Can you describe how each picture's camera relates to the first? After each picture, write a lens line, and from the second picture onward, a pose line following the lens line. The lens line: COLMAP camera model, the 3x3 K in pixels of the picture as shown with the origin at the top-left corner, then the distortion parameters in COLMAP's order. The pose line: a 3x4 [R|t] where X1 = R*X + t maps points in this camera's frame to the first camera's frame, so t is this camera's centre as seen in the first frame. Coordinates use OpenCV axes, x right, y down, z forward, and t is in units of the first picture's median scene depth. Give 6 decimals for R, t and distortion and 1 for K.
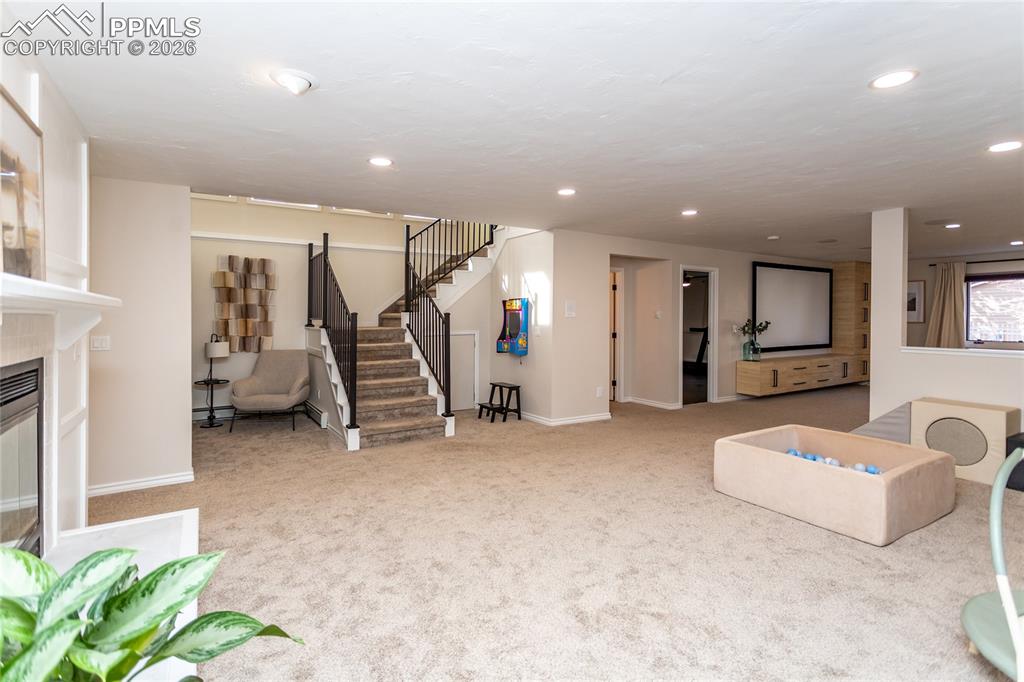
lens RADIAL K [[482.9, 0, 507.3], [0, 482.9, 317.9], [0, 0, 1]] dist [0.005753, 0.000546]
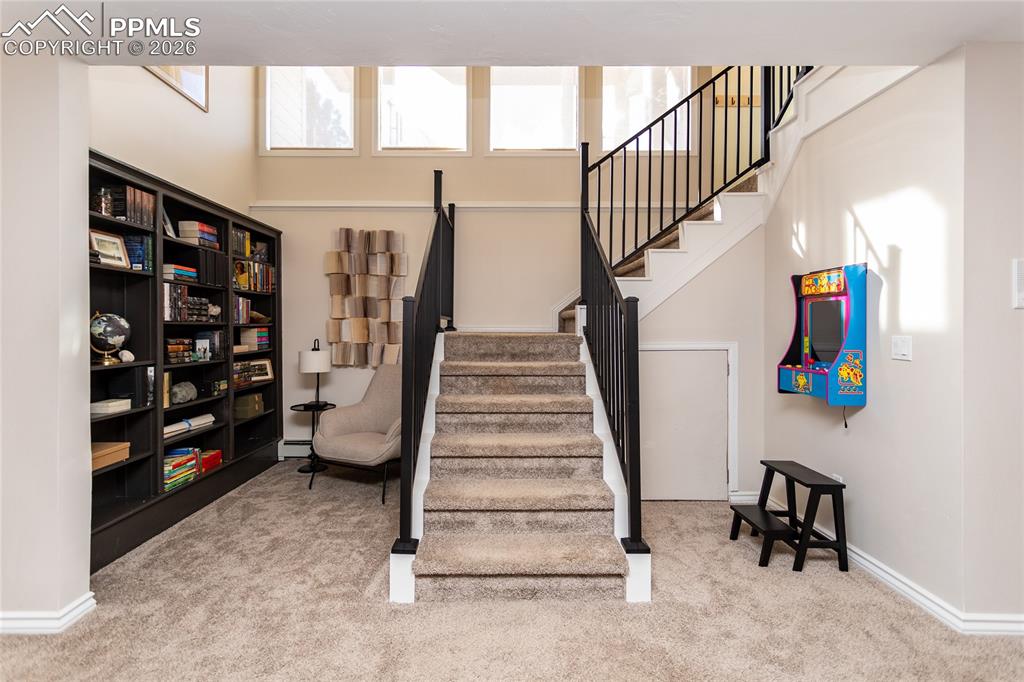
lens RADIAL K [[482.9, 0, 507.3], [0, 482.9, 317.9], [0, 0, 1]] dist [0.005753, 0.000546]
pose [[0.850040, -0.005671, -0.526688, 0.001602], [-0.006965, 0.999734, -0.022005, 0.015027], [0.526672, 0.022374, 0.849774, 0.506806]]
